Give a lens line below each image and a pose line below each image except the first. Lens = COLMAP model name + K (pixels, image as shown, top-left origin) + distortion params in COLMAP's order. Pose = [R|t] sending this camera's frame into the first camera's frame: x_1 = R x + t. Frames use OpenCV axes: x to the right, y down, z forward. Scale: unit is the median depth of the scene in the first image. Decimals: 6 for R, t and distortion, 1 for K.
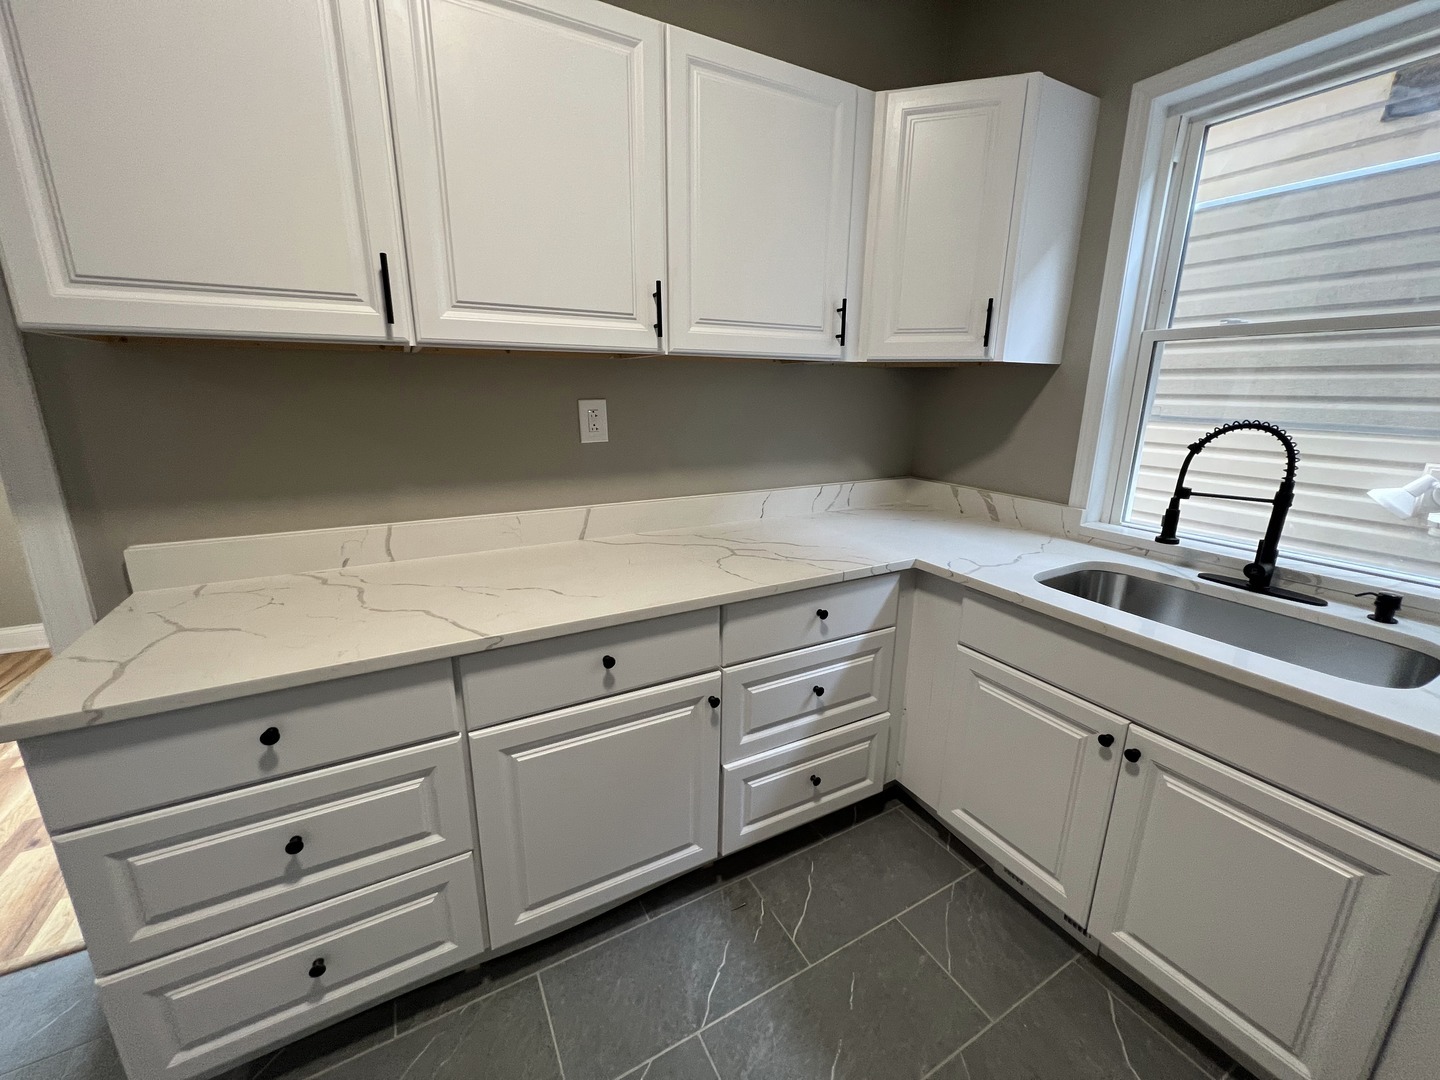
lens RADIAL K [[576.9, 0, 715.3], [0, 576.9, 534.4], [0, 0, 1]] dist [-0.000841, 0.000058]
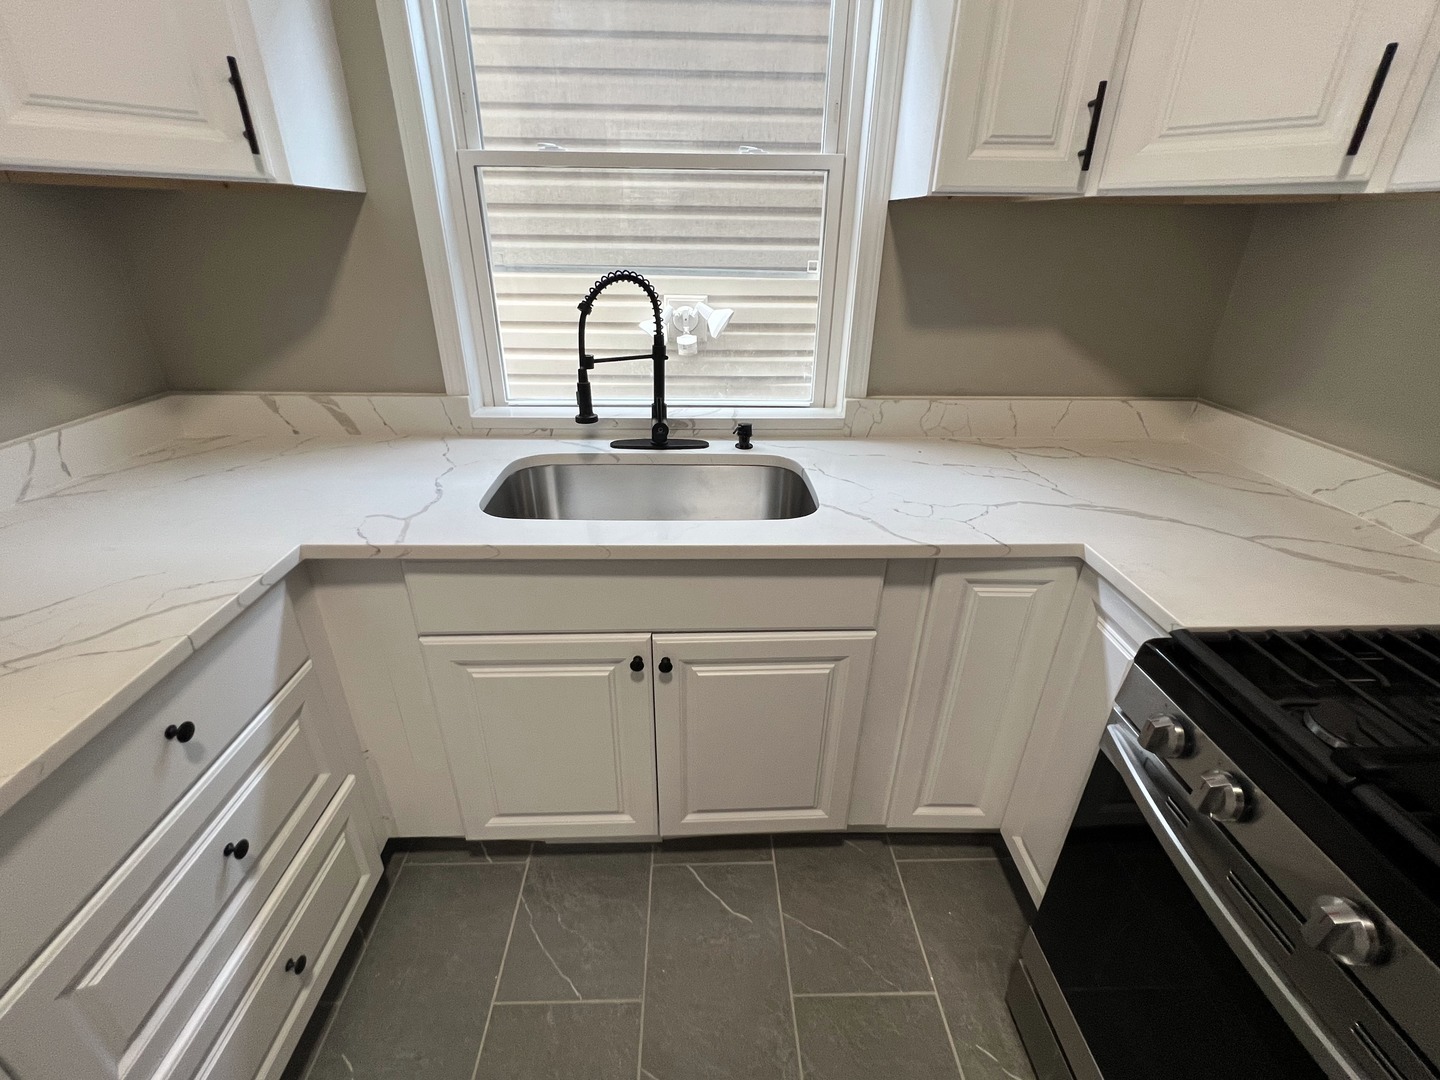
lens RADIAL K [[634.4, 0, 714.6], [0, 634.4, 536.7], [0, 0, 1]] dist [-0.001624, 0.000536]
pose [[0.449735, -0.393215, 0.801948, 0.022267], [0.213186, 0.919182, 0.331142, -0.094887], [-0.867346, 0.022038, 0.497217, 0.324695]]
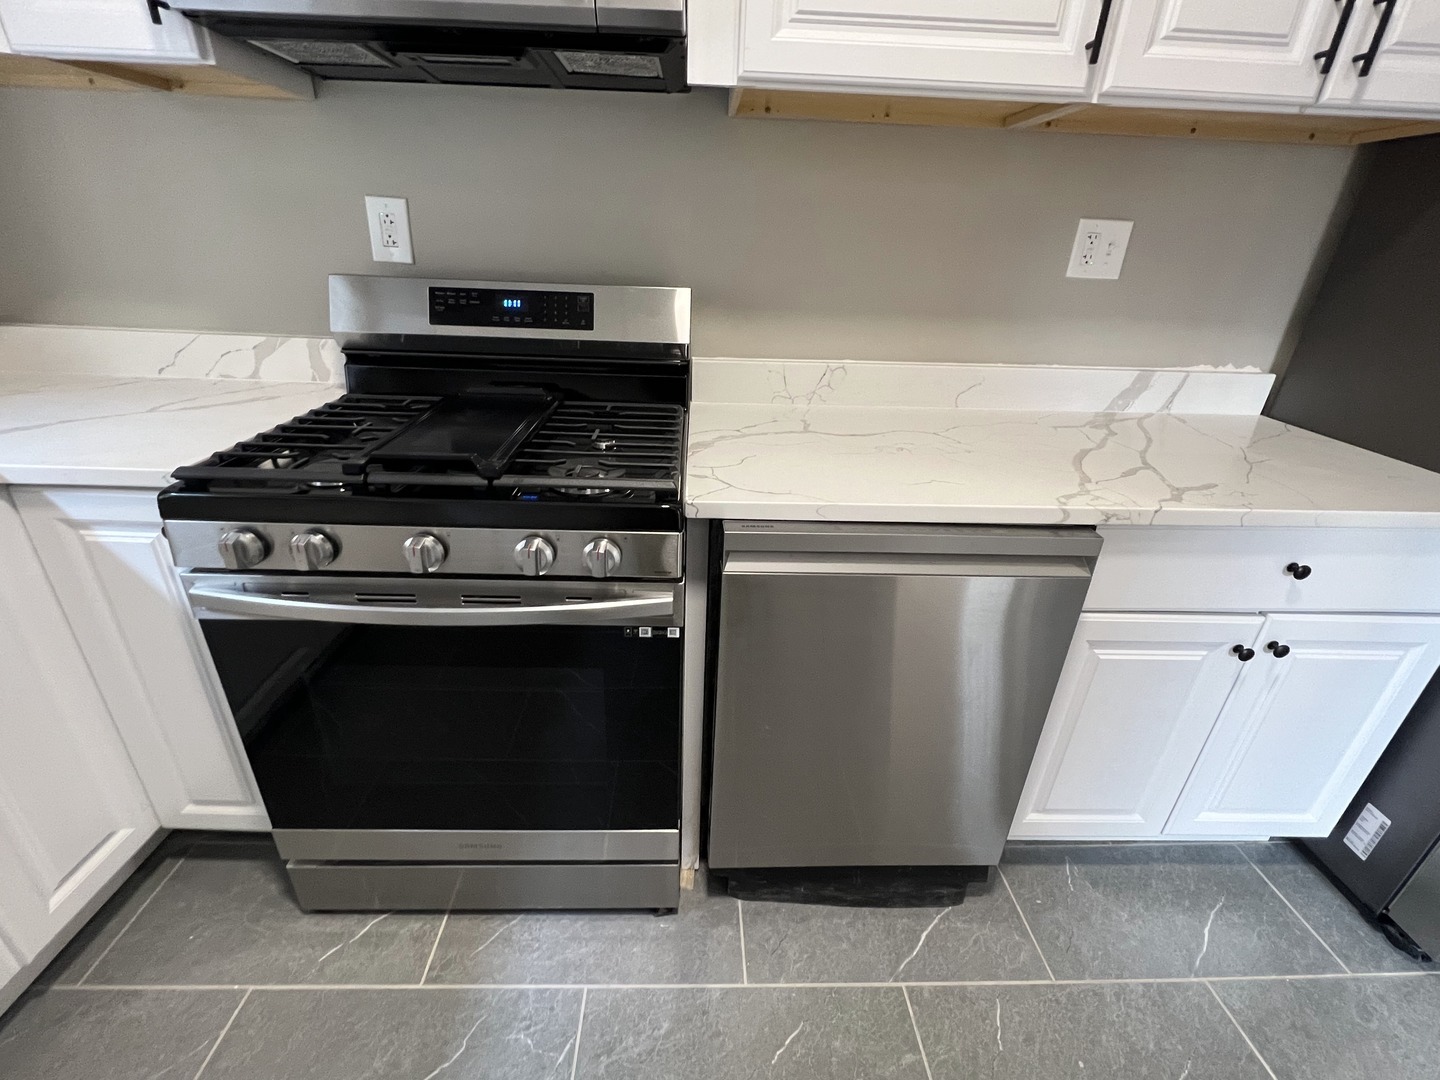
lens RADIAL K [[634.4, 0, 714.6], [0, 634.4, 536.7], [0, 0, 1]] dist [-0.001624, 0.000536]
pose [[-0.891972, -0.223842, 0.392785, -0.054360], [0.072915, 0.786217, 0.613634, -0.018284], [-0.446172, 0.575984, -0.684962, 0.459570]]
